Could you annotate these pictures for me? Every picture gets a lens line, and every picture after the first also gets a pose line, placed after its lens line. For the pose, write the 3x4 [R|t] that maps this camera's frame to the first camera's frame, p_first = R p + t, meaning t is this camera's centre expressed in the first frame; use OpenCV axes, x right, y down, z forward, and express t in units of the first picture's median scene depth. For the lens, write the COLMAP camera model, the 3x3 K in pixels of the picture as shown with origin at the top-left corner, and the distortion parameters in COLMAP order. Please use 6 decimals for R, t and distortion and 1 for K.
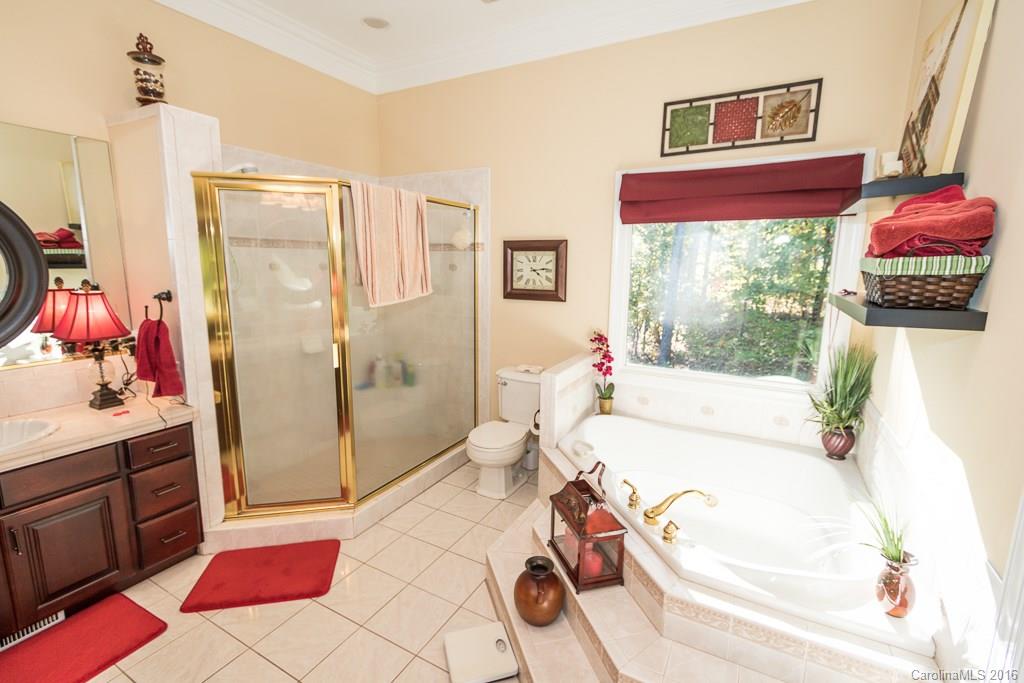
lens RADIAL K [[468.5, 0, 509.4], [0, 468.5, 341.2], [0, 0, 1]] dist [0.010665, -0.001425]
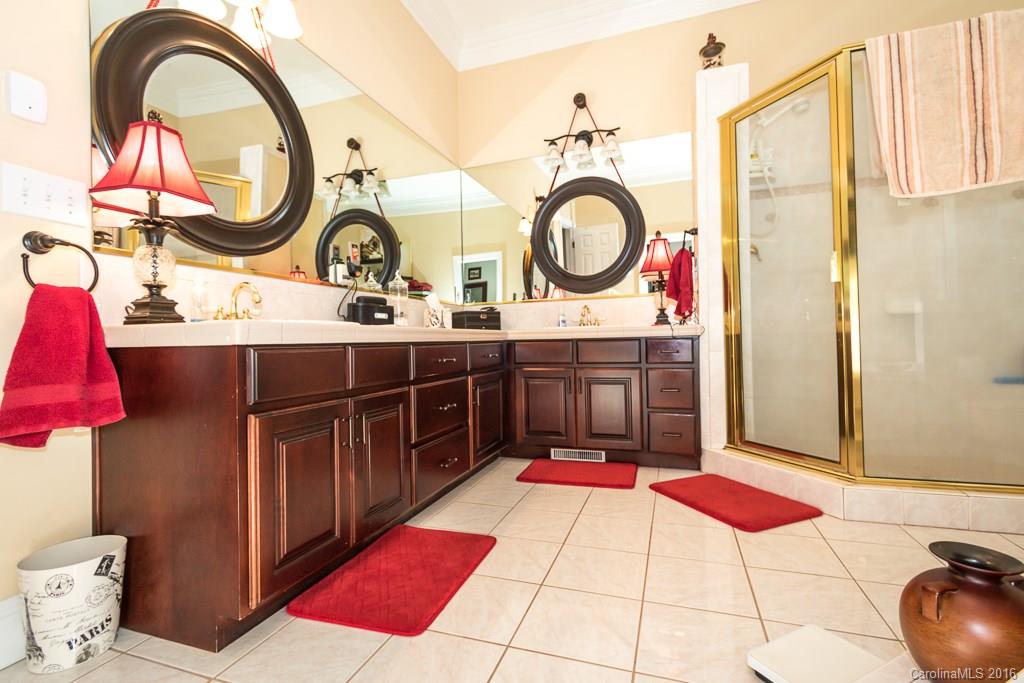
lens RADIAL K [[468.5, 0, 512.6], [0, 468.5, 336.4], [0, 0, 1]] dist [0.010665, -0.001425]
pose [[0.172963, -0.023092, -0.984658, 0.336136], [-0.143816, 0.988418, -0.048443, 0.278162], [0.974372, 0.149988, 0.167638, 0.379567]]
